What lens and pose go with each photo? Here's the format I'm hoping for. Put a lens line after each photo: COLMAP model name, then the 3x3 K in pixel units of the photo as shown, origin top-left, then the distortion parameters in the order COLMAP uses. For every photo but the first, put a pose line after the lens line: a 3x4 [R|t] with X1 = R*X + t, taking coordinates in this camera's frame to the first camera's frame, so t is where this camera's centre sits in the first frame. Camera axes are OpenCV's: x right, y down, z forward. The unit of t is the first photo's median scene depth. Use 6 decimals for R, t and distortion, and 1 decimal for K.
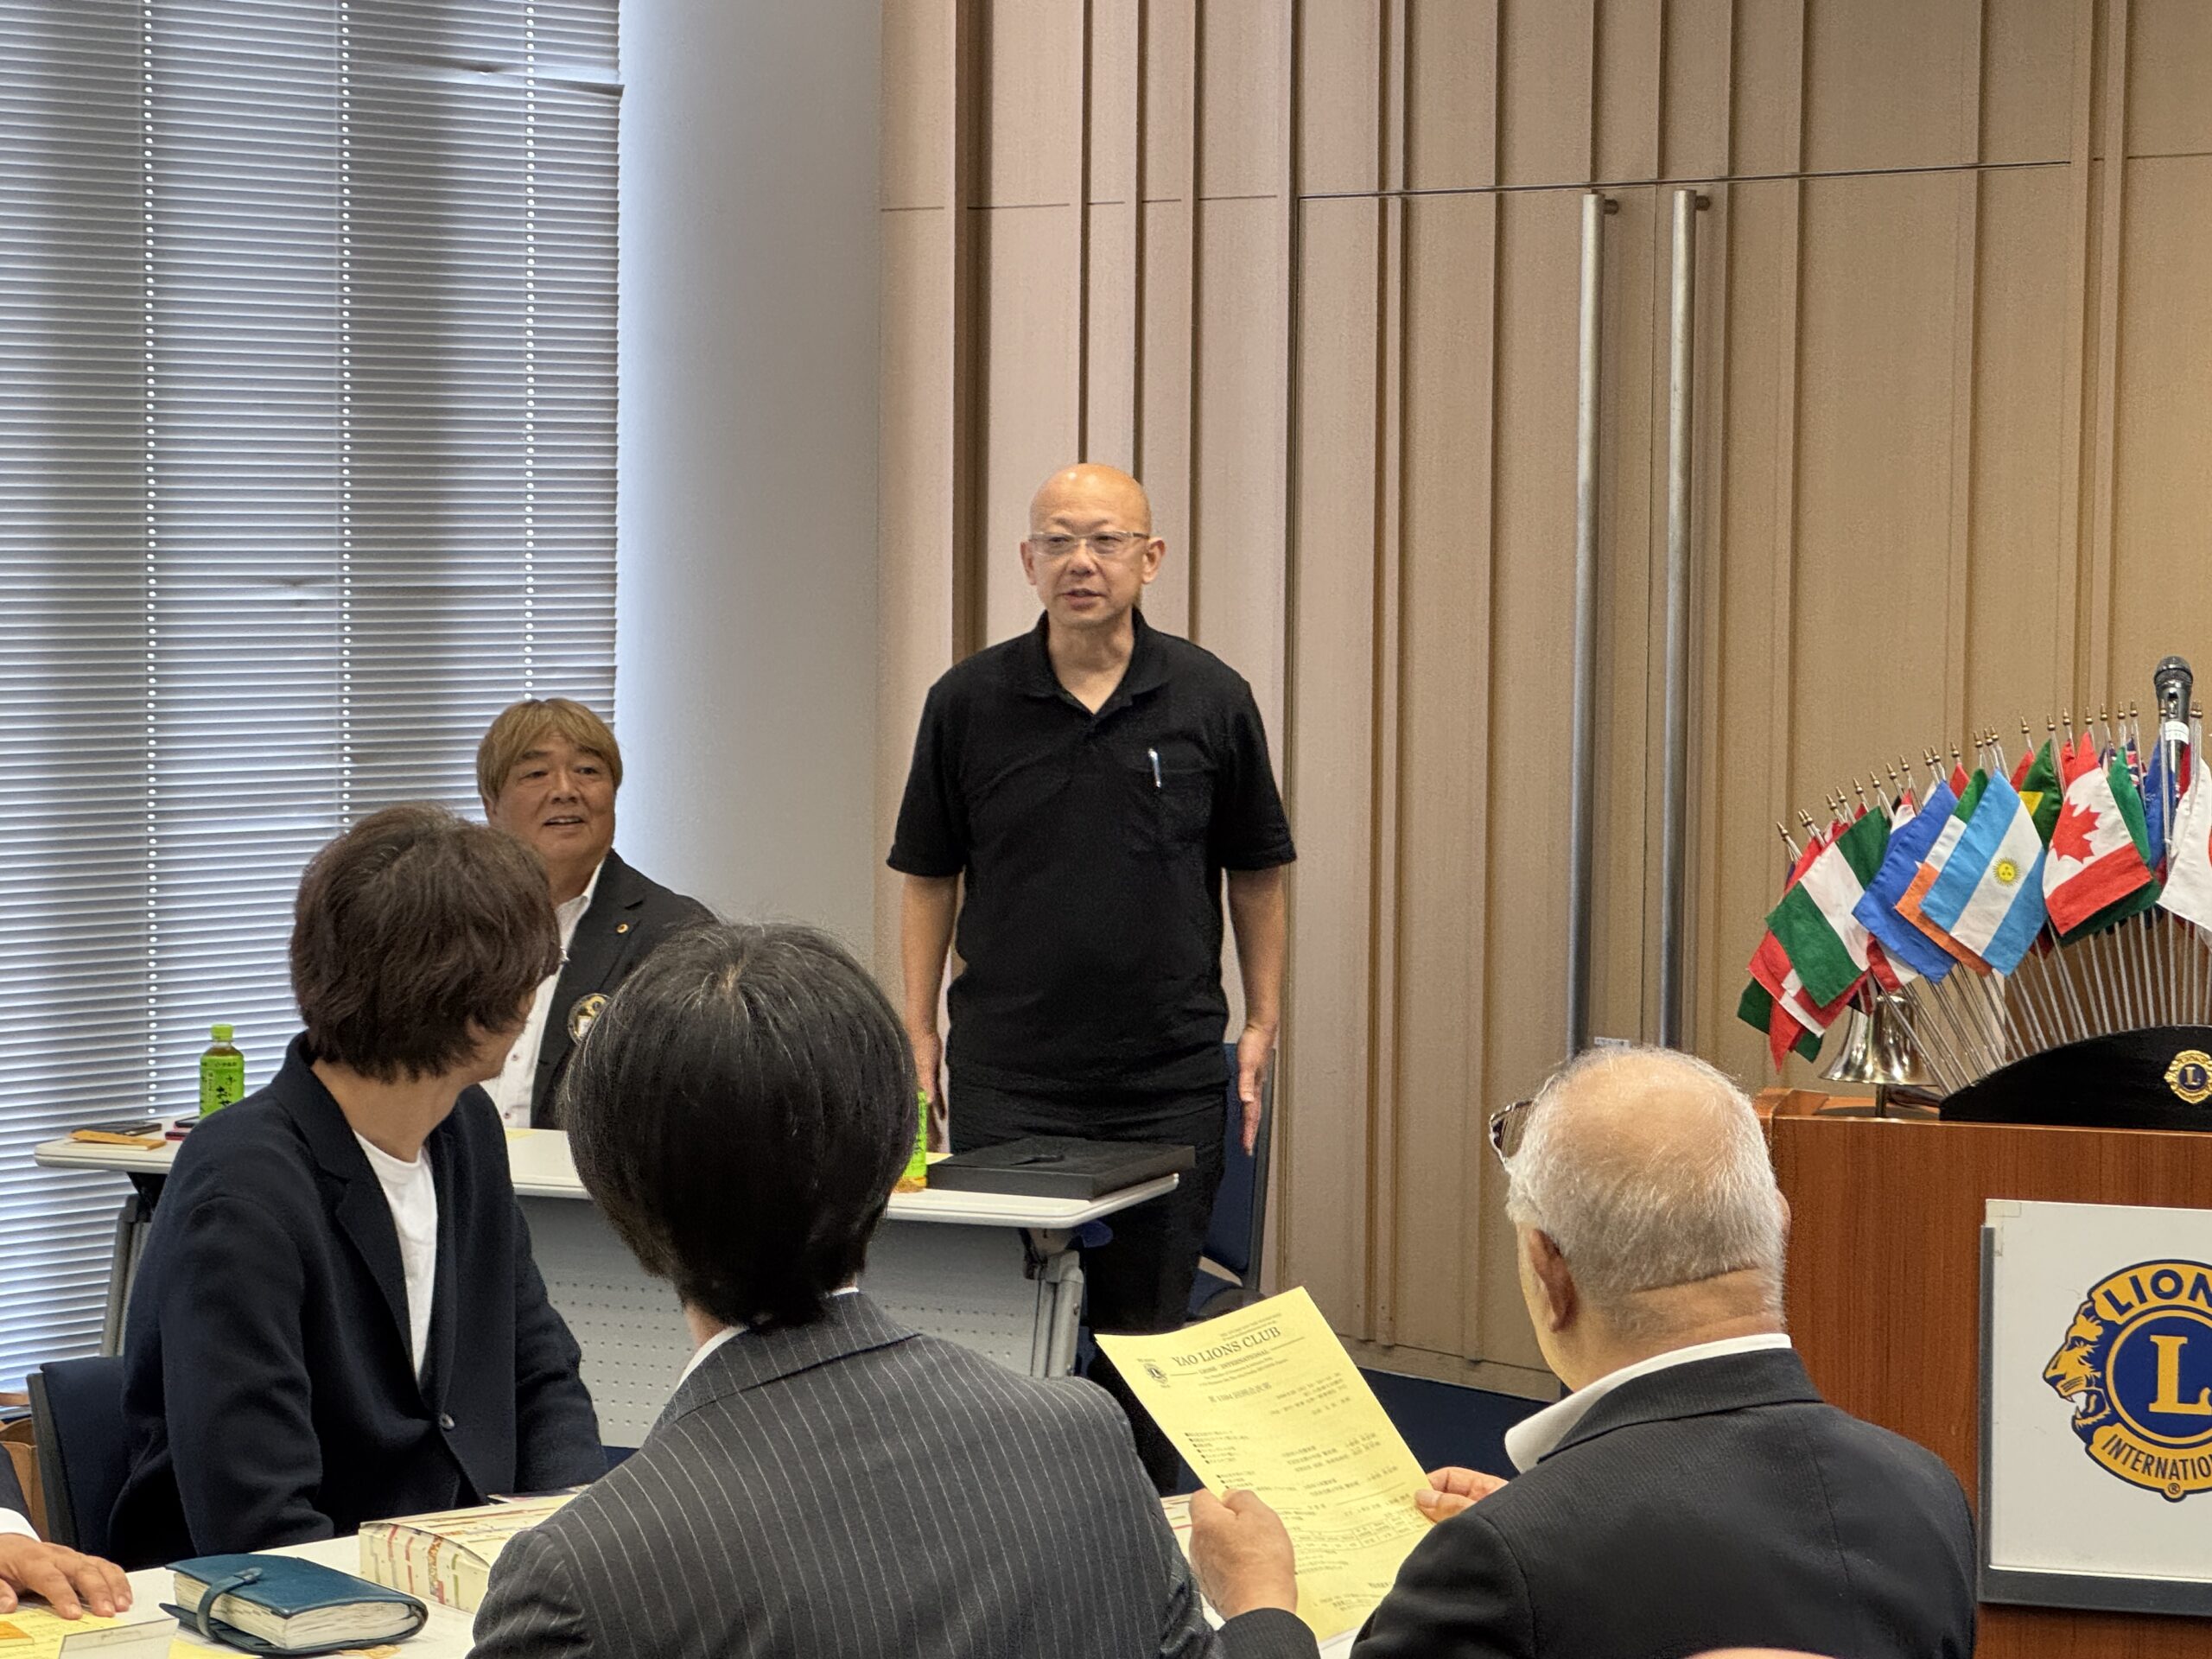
lens RADIAL K [[5390.2, 0, 1108.3], [0, 5390.2, 809.3], [0, 0, 1]] dist [0.241670, 0.000000]
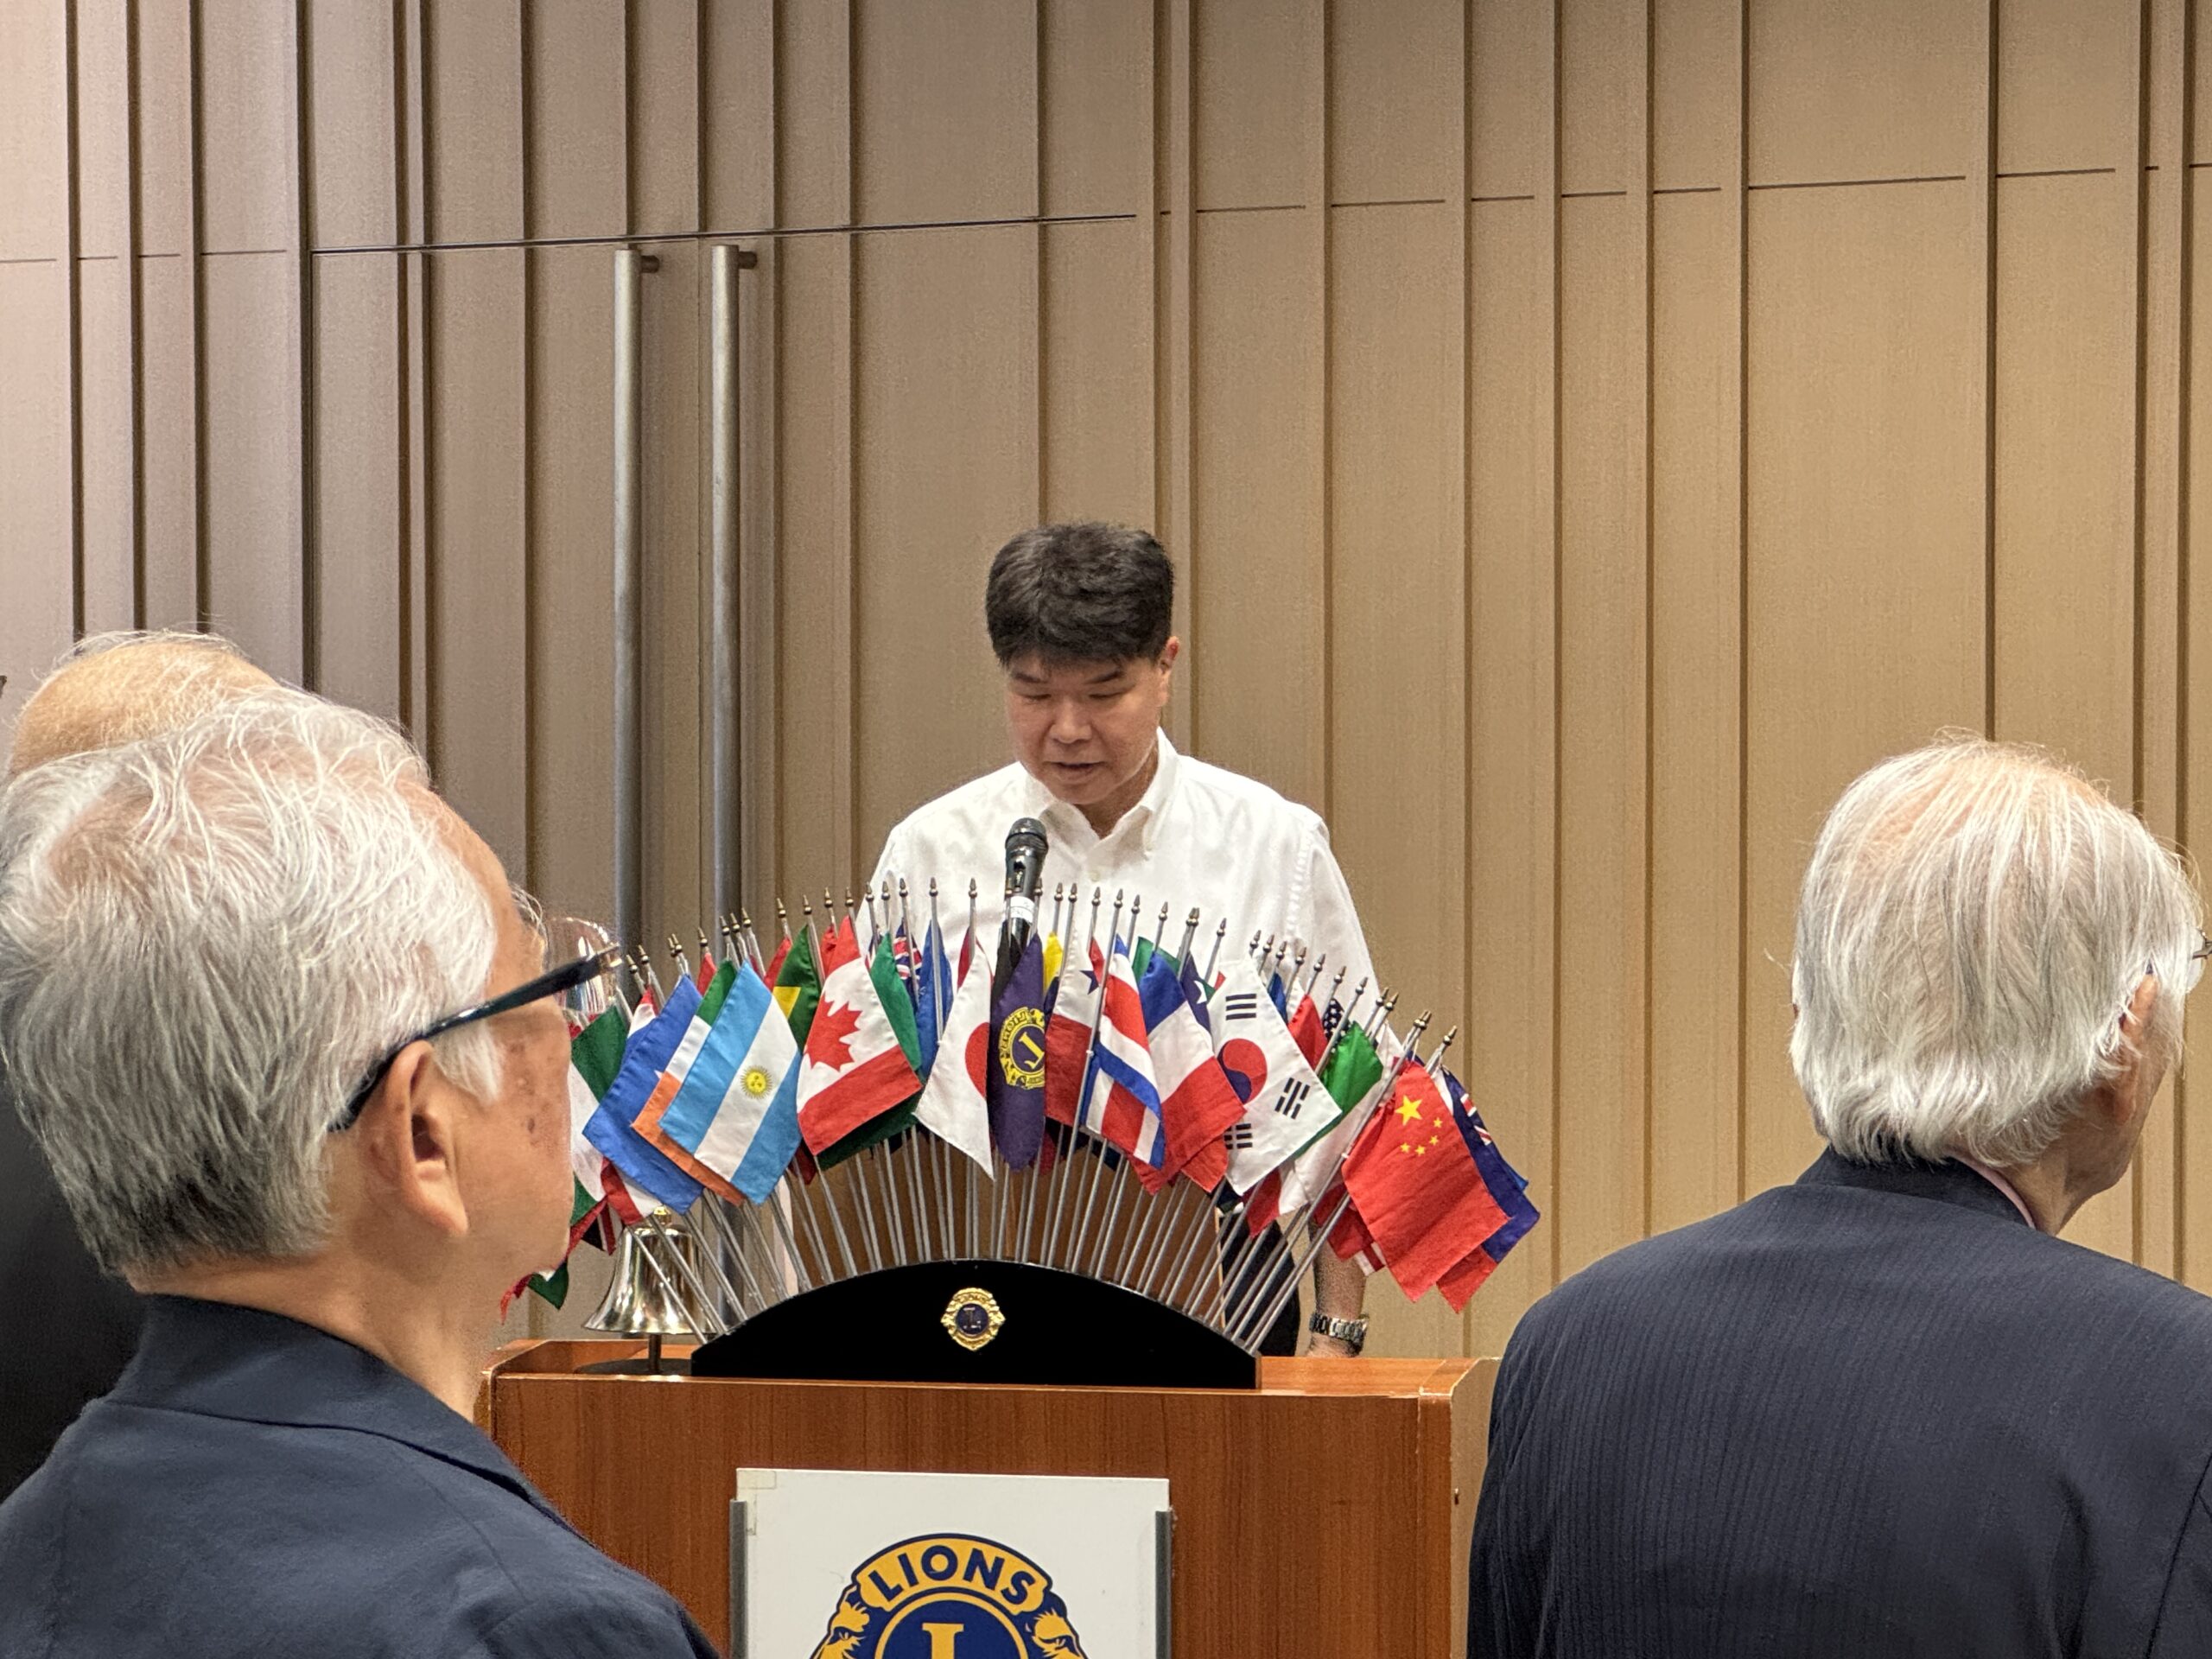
lens RADIAL K [[6697.7, 0, 1109.3], [0, 6697.7, 828.1], [0, 0, 1]] dist [-0.111157, 0.000000]
pose [[0.997632, -0.013651, 0.067413, 0.149855], [0.014848, 0.999740, -0.017288, -0.009156], [-0.067160, 0.018248, 0.997575, -0.047069]]
